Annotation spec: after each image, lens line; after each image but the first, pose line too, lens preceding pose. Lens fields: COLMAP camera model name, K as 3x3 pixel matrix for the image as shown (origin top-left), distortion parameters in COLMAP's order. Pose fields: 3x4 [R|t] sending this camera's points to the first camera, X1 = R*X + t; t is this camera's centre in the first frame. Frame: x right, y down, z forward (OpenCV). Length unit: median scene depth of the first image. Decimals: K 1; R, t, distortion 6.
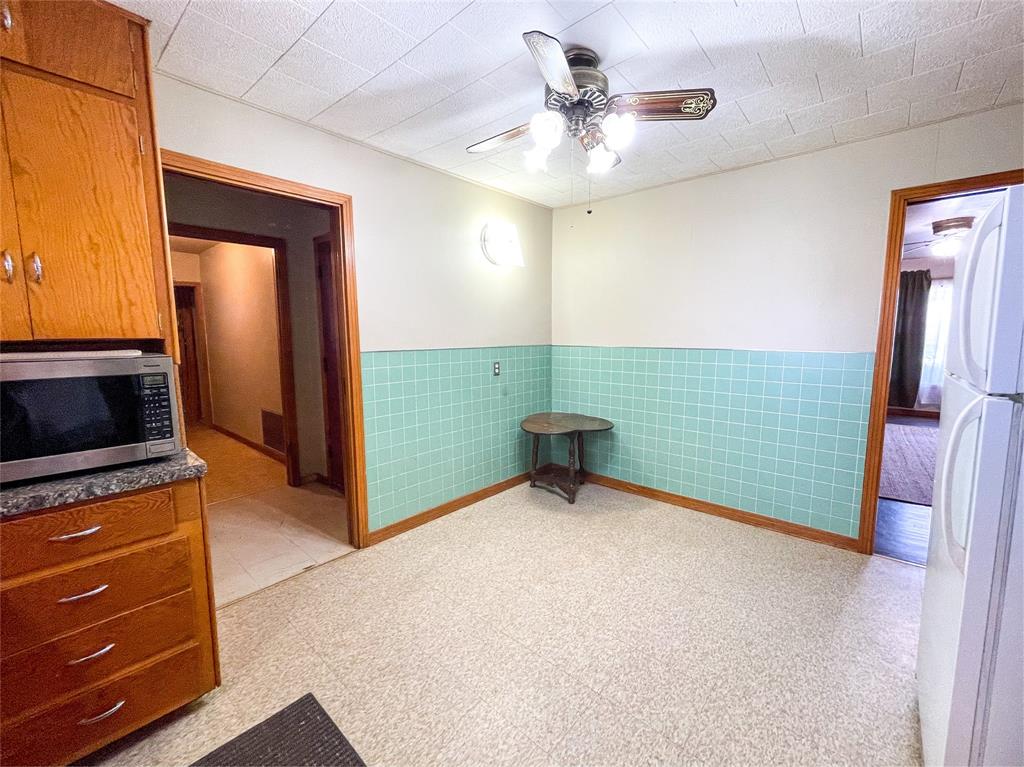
lens RADIAL K [[427.2, 0, 512.0], [0, 427.2, 383.5], [0, 0, 1]] dist [-0.002024, -0.000212]
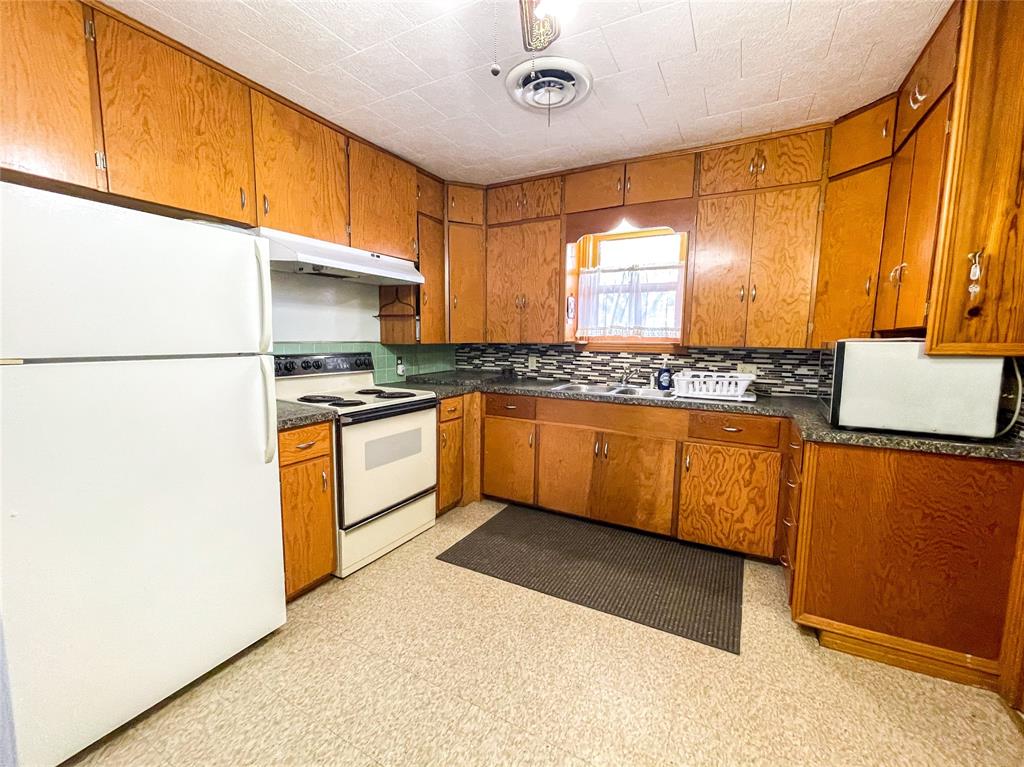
lens RADIAL K [[427.2, 0, 512.0], [0, 427.2, 383.5], [0, 0, 1]] dist [-0.002024, -0.000212]
pose [[-0.975592, 0.019651, -0.218711, 0.319609], [-0.029756, 0.974972, 0.220329, -0.169870], [0.217567, 0.221459, -0.950590, 1.802517]]
